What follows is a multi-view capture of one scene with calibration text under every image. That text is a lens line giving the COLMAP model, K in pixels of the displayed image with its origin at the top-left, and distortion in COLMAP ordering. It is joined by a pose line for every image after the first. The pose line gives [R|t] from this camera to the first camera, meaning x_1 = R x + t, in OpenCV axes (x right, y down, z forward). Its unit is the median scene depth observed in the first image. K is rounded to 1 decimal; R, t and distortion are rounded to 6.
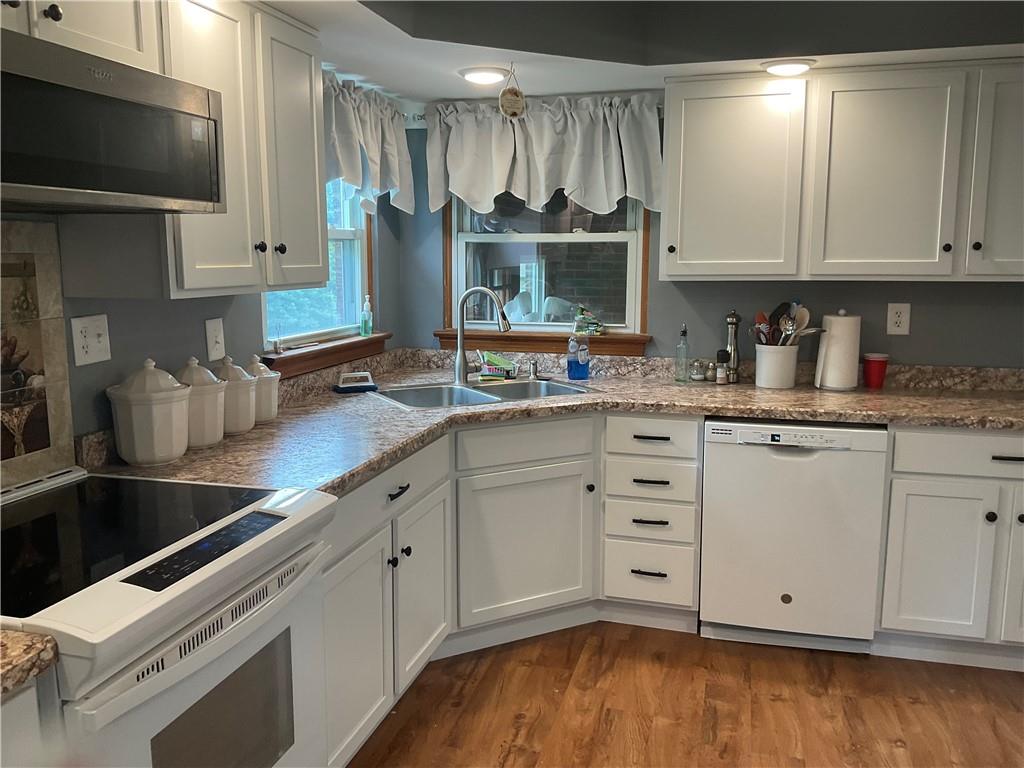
lens RADIAL K [[857.3, 0, 515.5], [0, 857.3, 388.1], [0, 0, 1]] dist [0.036202, -0.060833]
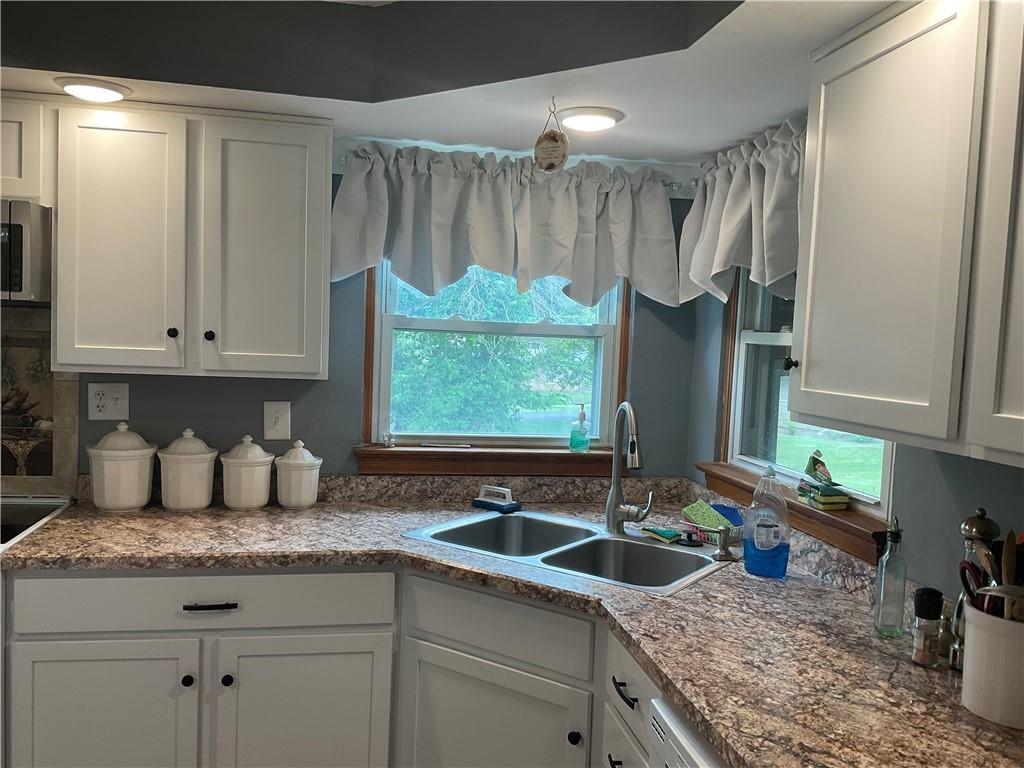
lens RADIAL K [[857.3, 0, 507.7], [0, 857.3, 385.0], [0, 0, 1]] dist [0.036202, -0.060833]
pose [[0.434780, 0.072620, -0.897604, 0.877215], [-0.181267, 0.983399, -0.008240, -0.171394], [0.882105, 0.166288, 0.440726, 0.929763]]
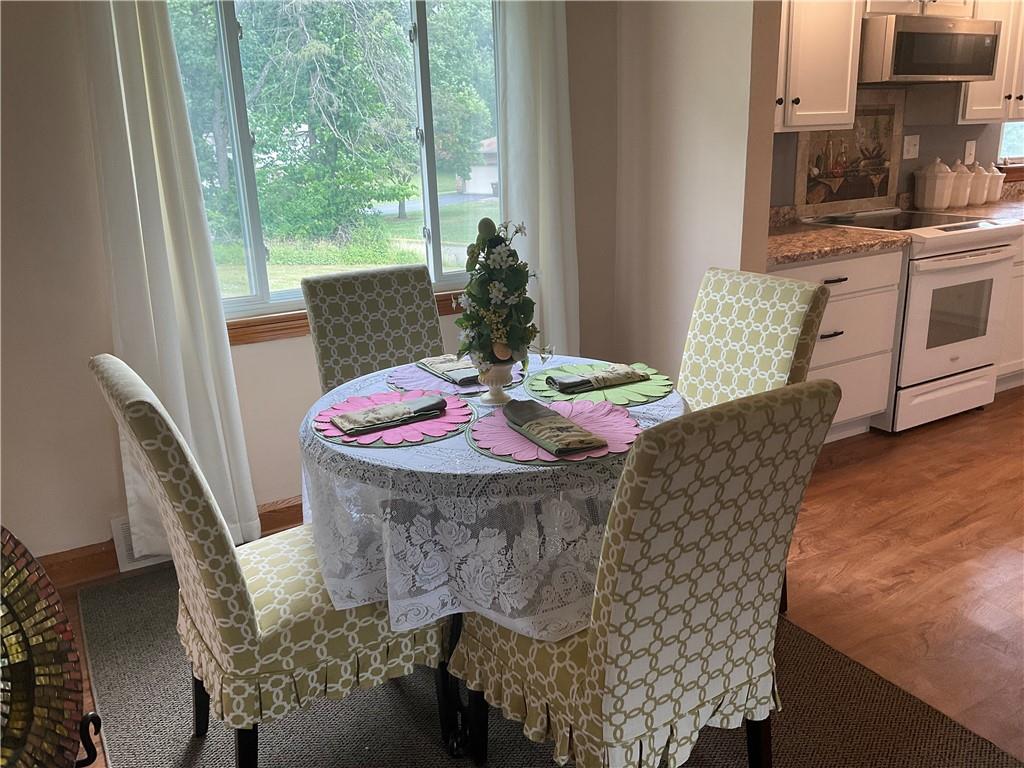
lens RADIAL K [[857.3, 0, 519.9], [0, 857.3, 383.5], [0, 0, 1]] dist [0.036202, -0.060833]
pose [[0.720445, 0.181054, -0.669461, 0.312035], [-0.079995, 0.980572, 0.179106, 0.200814], [0.688883, -0.075483, 0.720932, -1.154920]]
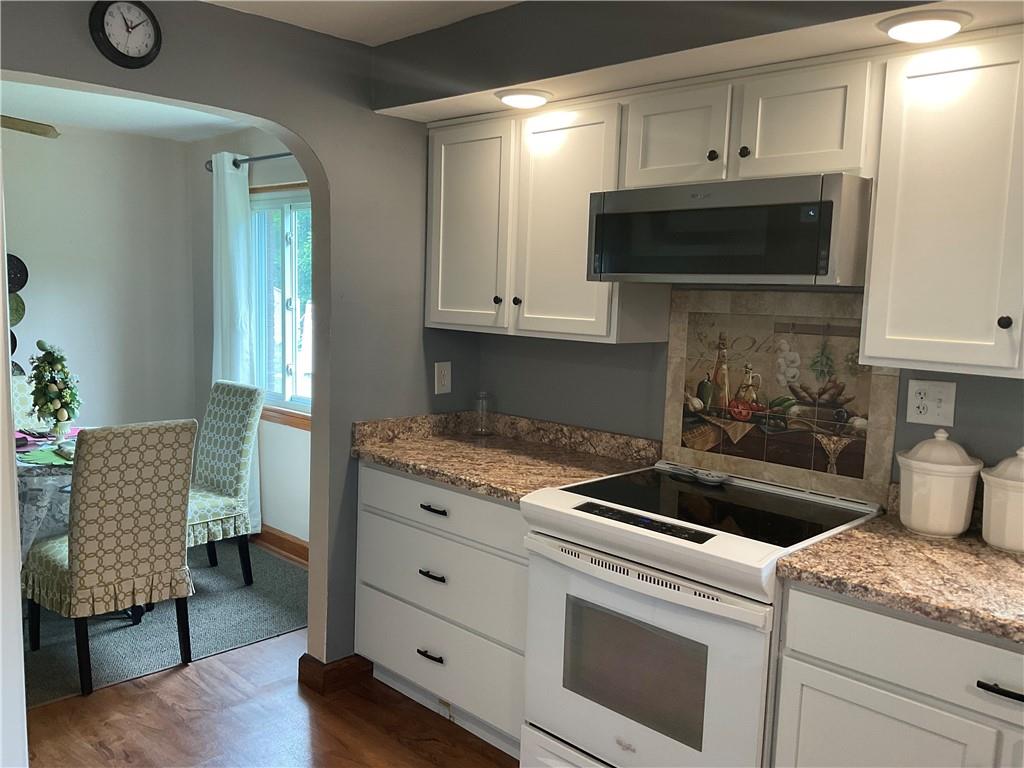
lens RADIAL K [[857.3, 0, 510.5], [0, 857.3, 385.3], [0, 0, 1]] dist [0.036202, -0.060833]
pose [[-0.493058, 0.081354, -0.866185, 0.679158], [-0.168857, 0.967737, 0.187010, -0.184940], [0.853453, 0.238469, -0.463413, 1.018162]]
